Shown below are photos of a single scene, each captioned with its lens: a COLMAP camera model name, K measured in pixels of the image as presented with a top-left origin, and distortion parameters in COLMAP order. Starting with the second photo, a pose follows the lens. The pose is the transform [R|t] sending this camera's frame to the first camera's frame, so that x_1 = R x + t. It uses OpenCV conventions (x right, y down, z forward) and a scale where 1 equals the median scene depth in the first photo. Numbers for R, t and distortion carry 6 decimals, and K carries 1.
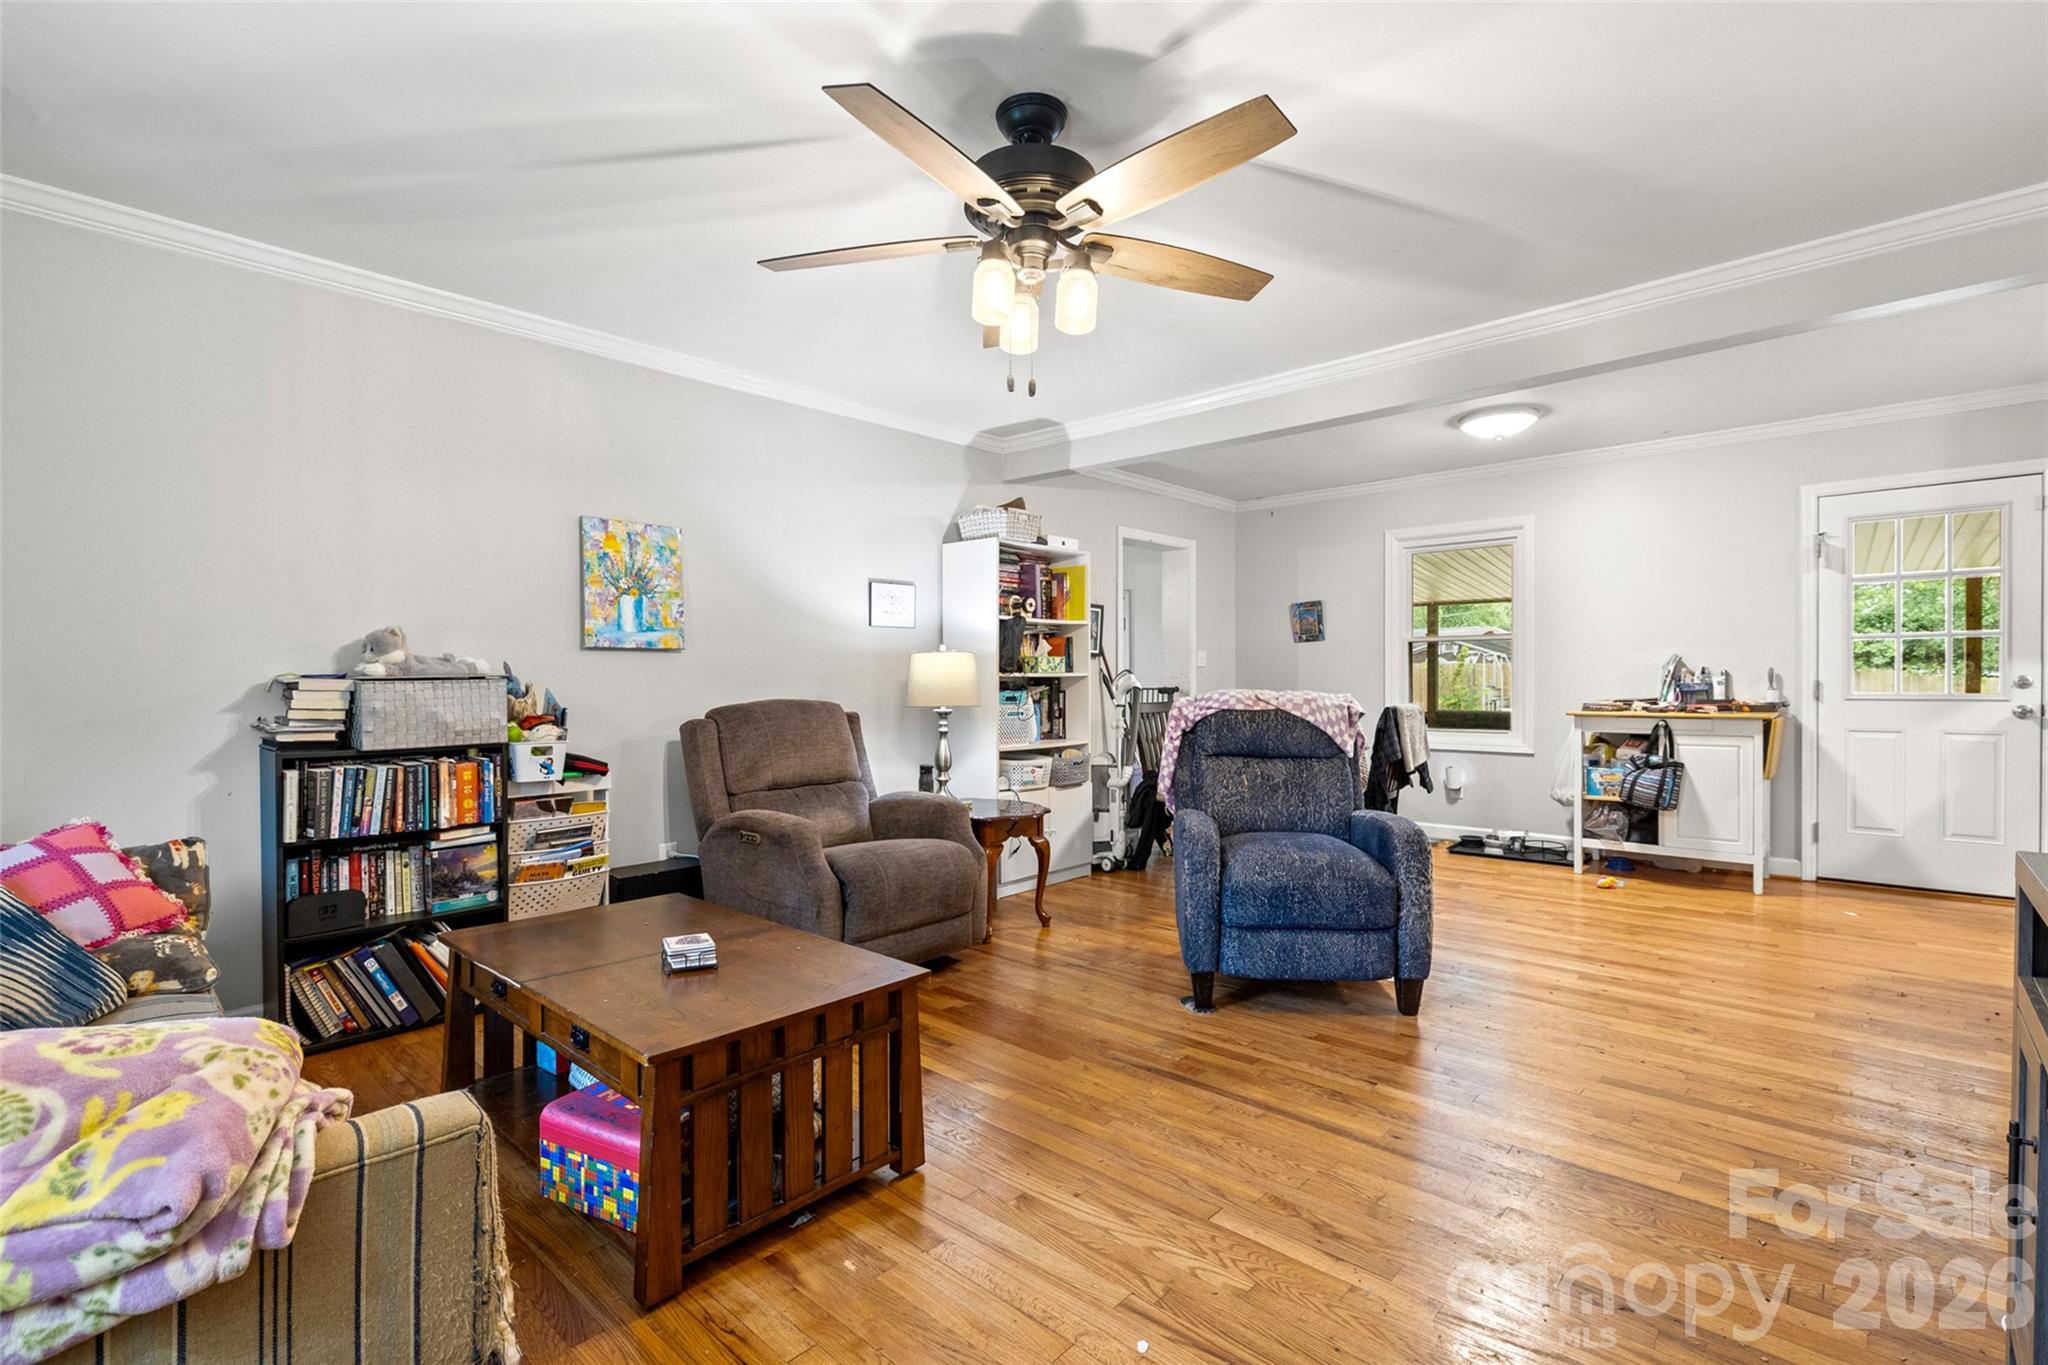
lens RADIAL K [[931.8, 0, 1023.5], [0, 931.8, 684.9], [0, 0, 1]] dist [0.000947, 0.000019]
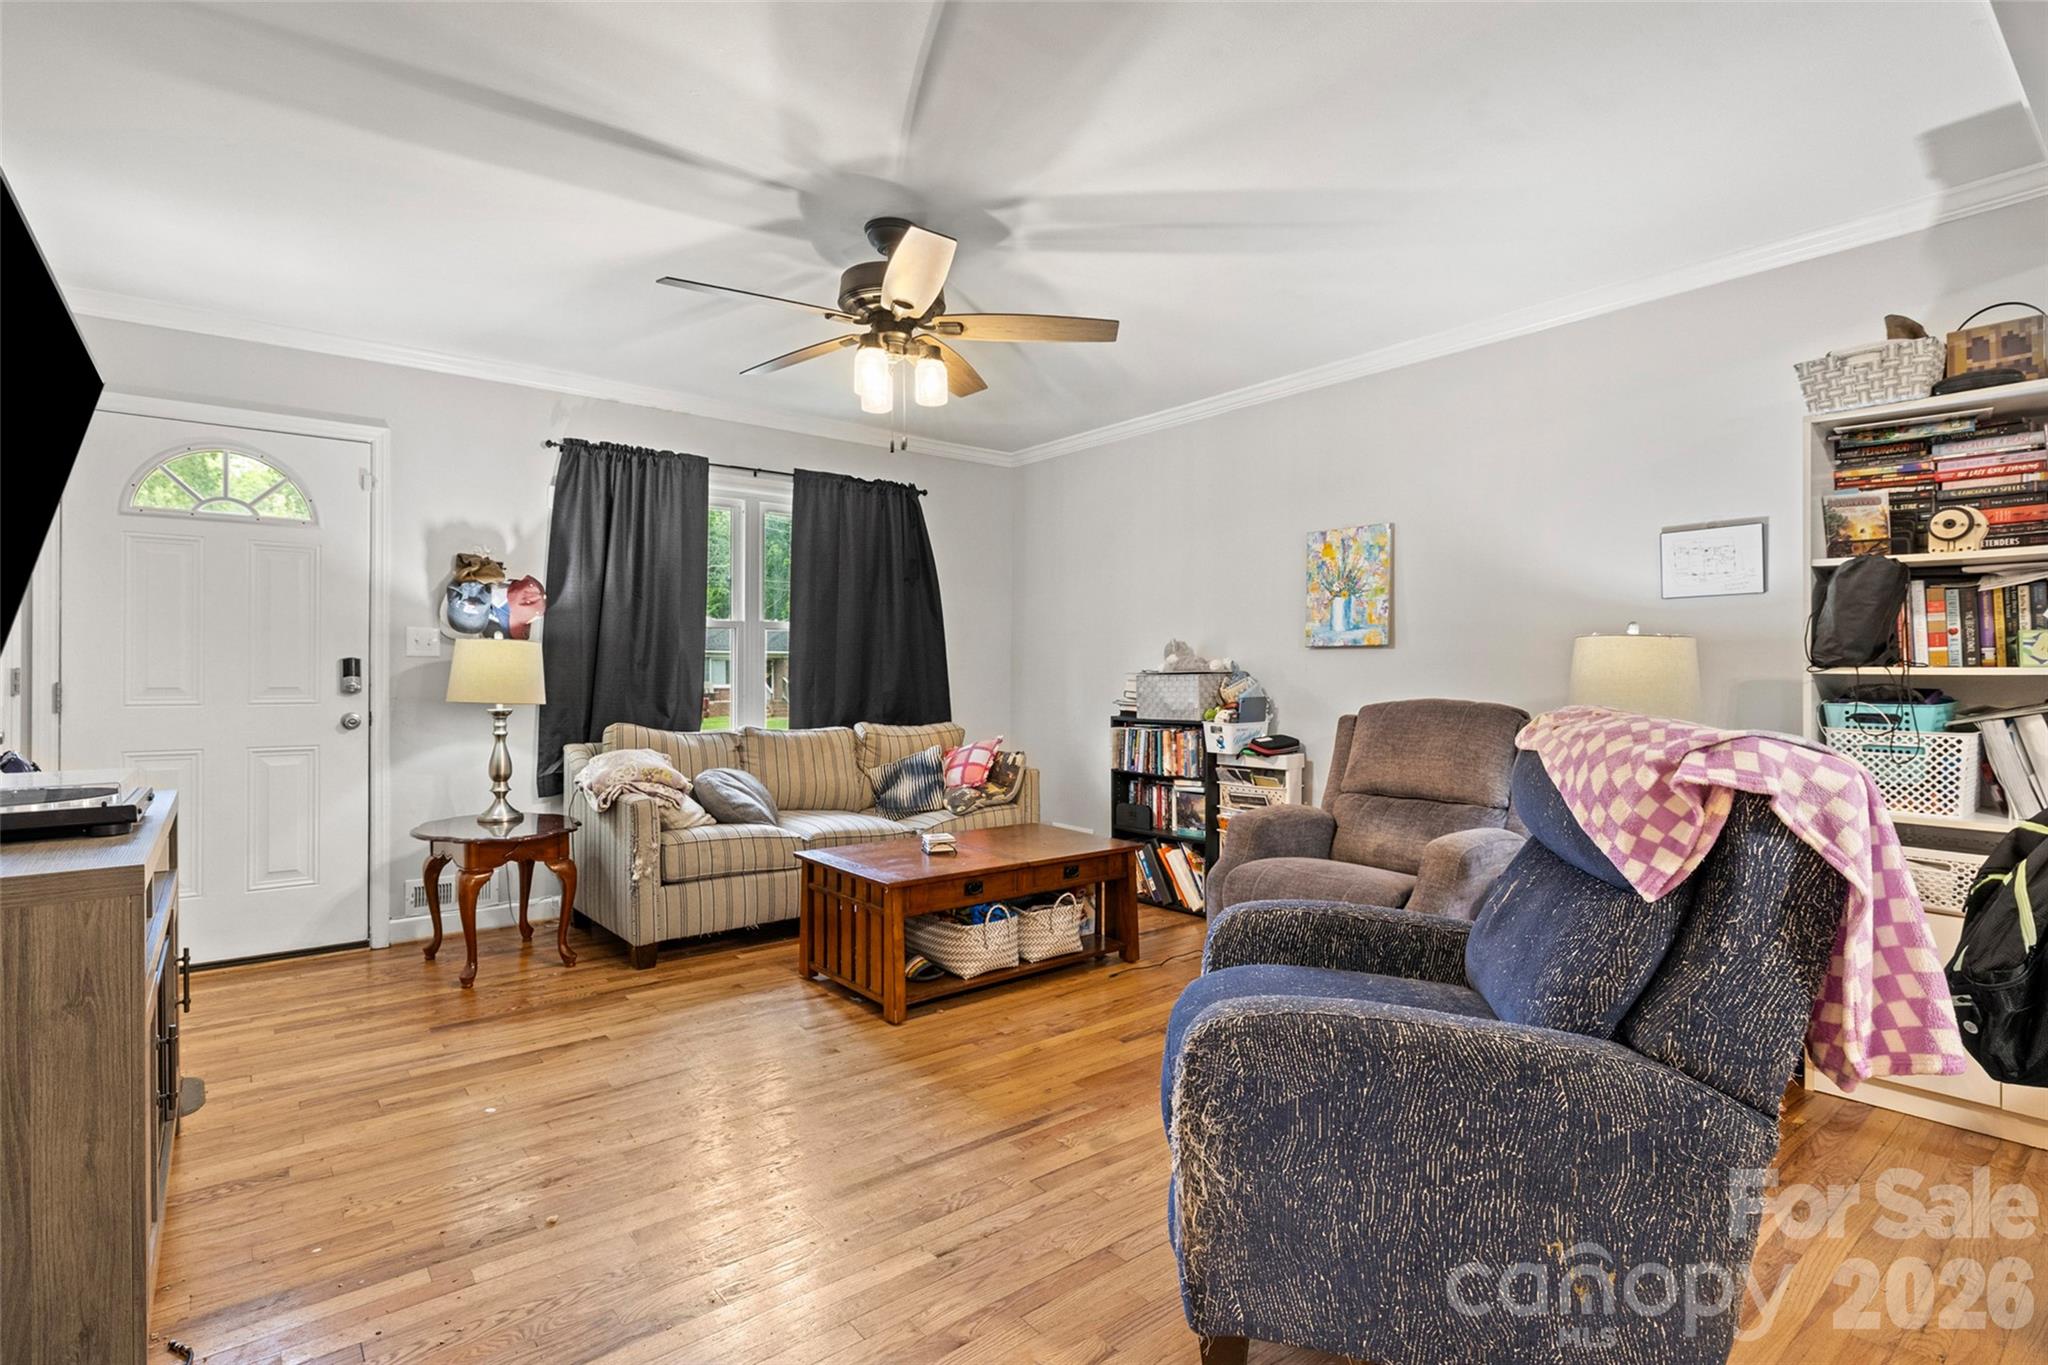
lens RADIAL K [[996.6, 0, 1023.9], [0, 996.6, 667.9], [0, 0, 1]] dist [-0.005021, -0.000174]
pose [[-0.157310, -0.000339, -0.987549, 0.897336], [-0.006440, 0.999979, 0.000683, -0.014684], [0.987528, 0.006467, -0.157309, 0.952740]]
